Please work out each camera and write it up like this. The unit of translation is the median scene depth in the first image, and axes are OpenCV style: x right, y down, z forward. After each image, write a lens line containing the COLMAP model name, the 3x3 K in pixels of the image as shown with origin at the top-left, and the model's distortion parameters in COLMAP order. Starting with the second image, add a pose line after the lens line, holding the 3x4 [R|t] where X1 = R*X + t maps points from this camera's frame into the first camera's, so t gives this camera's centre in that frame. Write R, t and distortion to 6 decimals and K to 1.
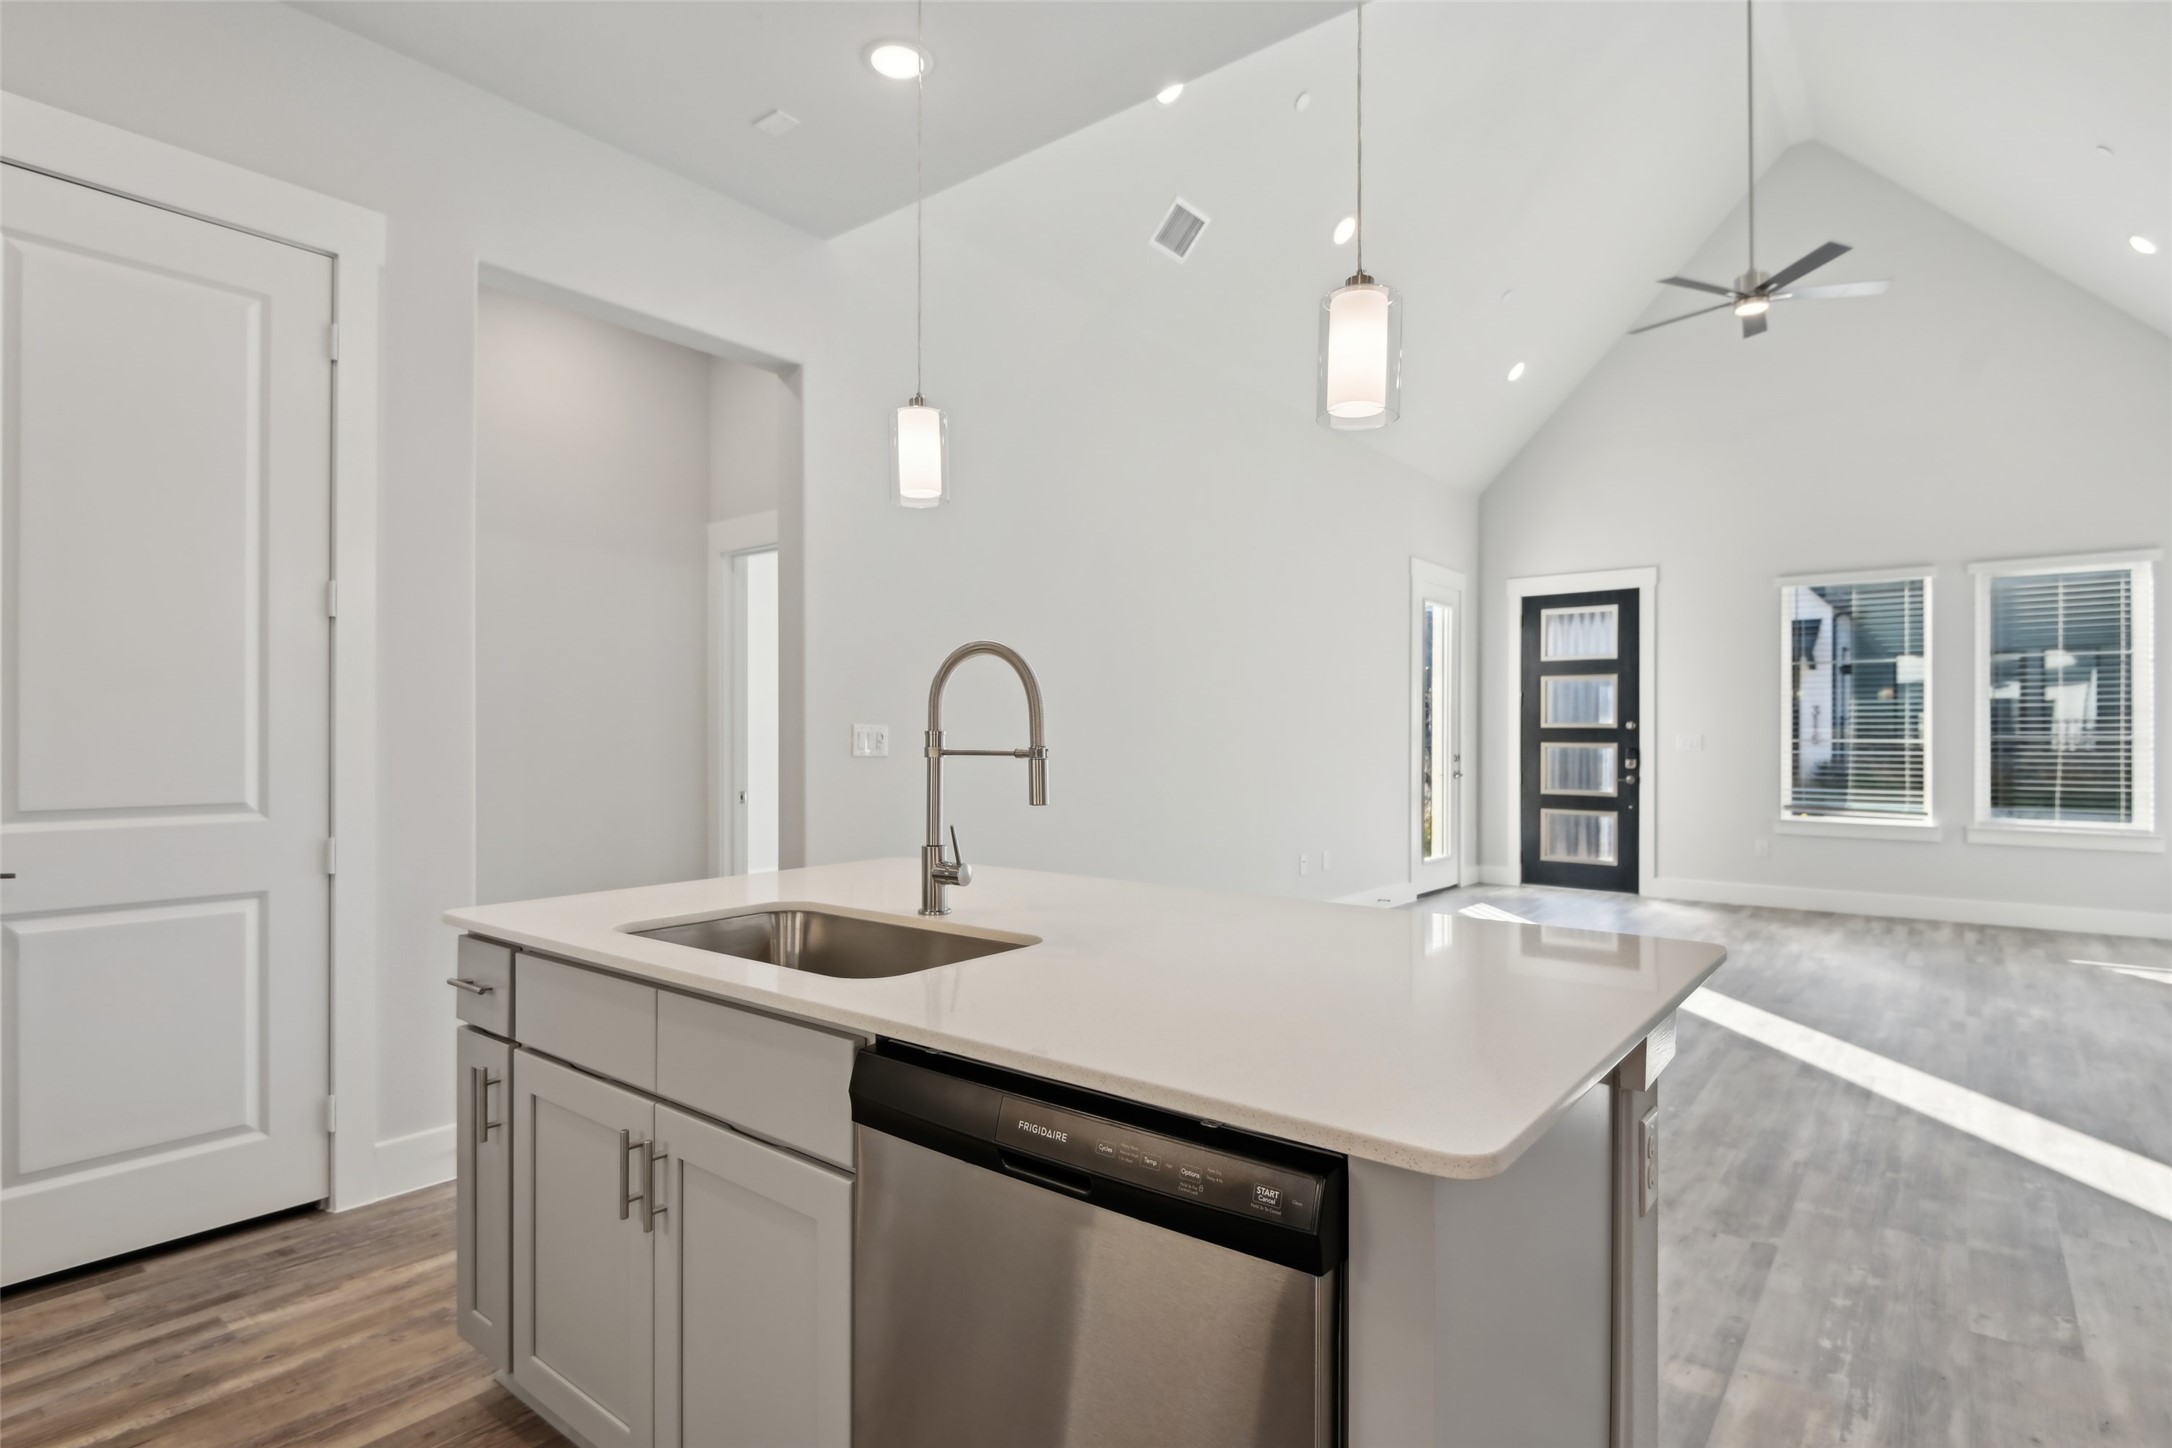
lens RADIAL K [[1114.3, 0, 1093.3], [0, 1114.3, 733.7], [0, 0, 1]] dist [0.002033, -0.000678]
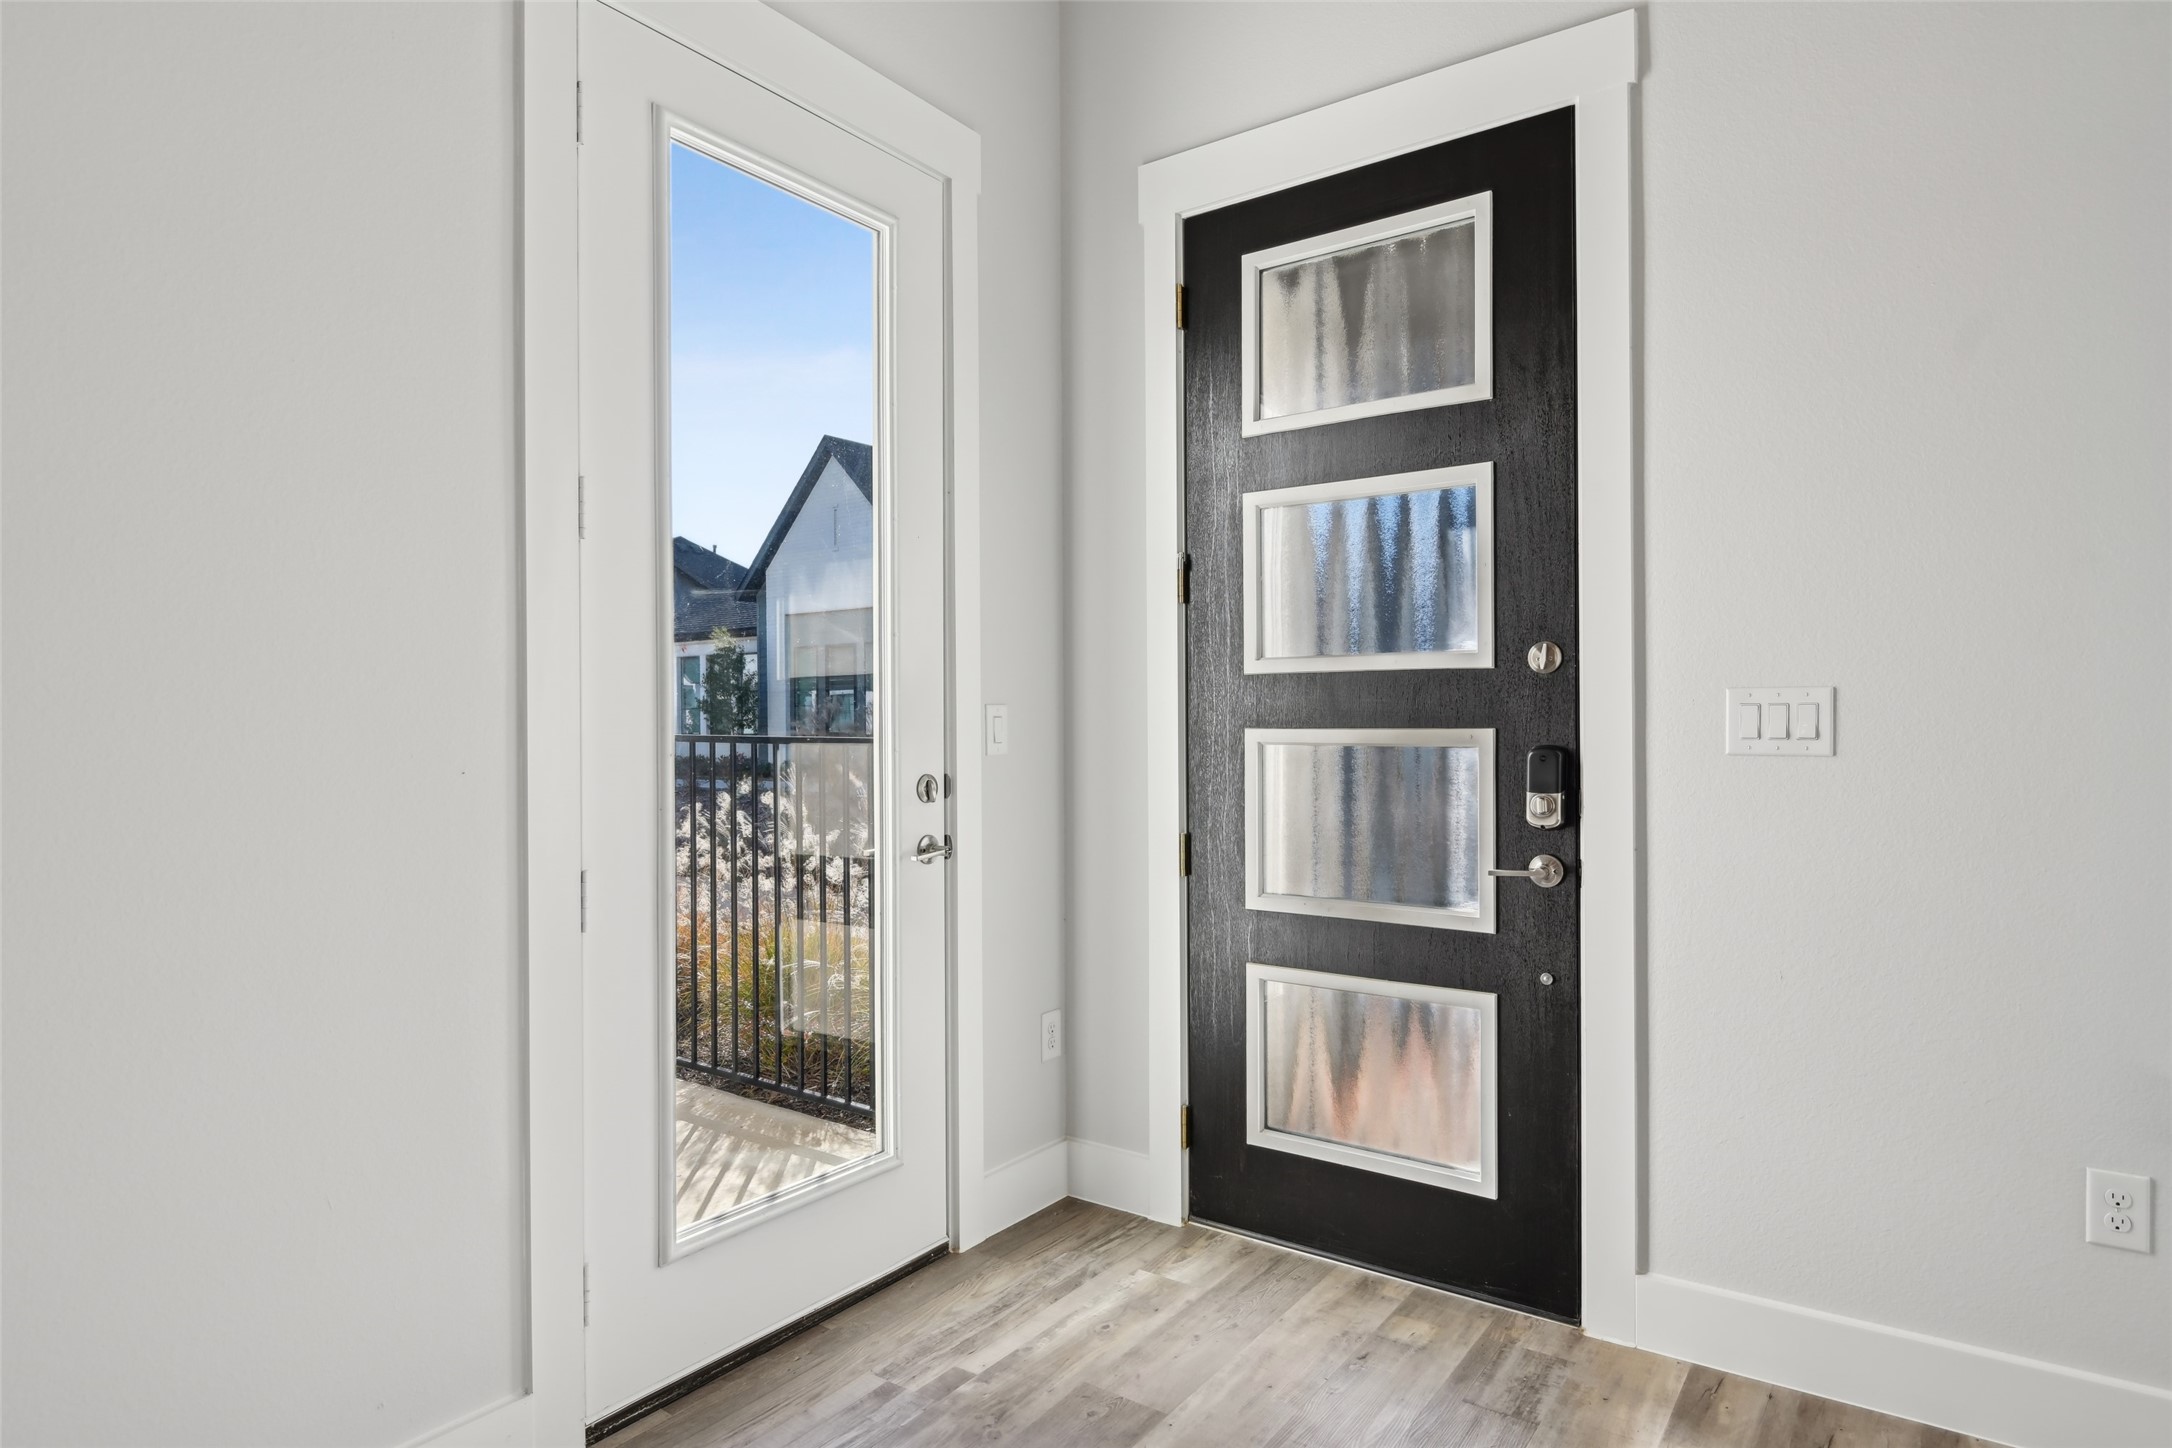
lens RADIAL K [[1237.9, 0, 1086.0], [0, 1237.9, 724.0], [0, 0, 1]] dist [0.002064, -0.000241]
pose [[0.998536, -0.008254, 0.053463, 0.356613], [0.008362, 0.999963, -0.001790, 0.007082], [-0.053447, 0.002235, 0.998568, 0.711930]]
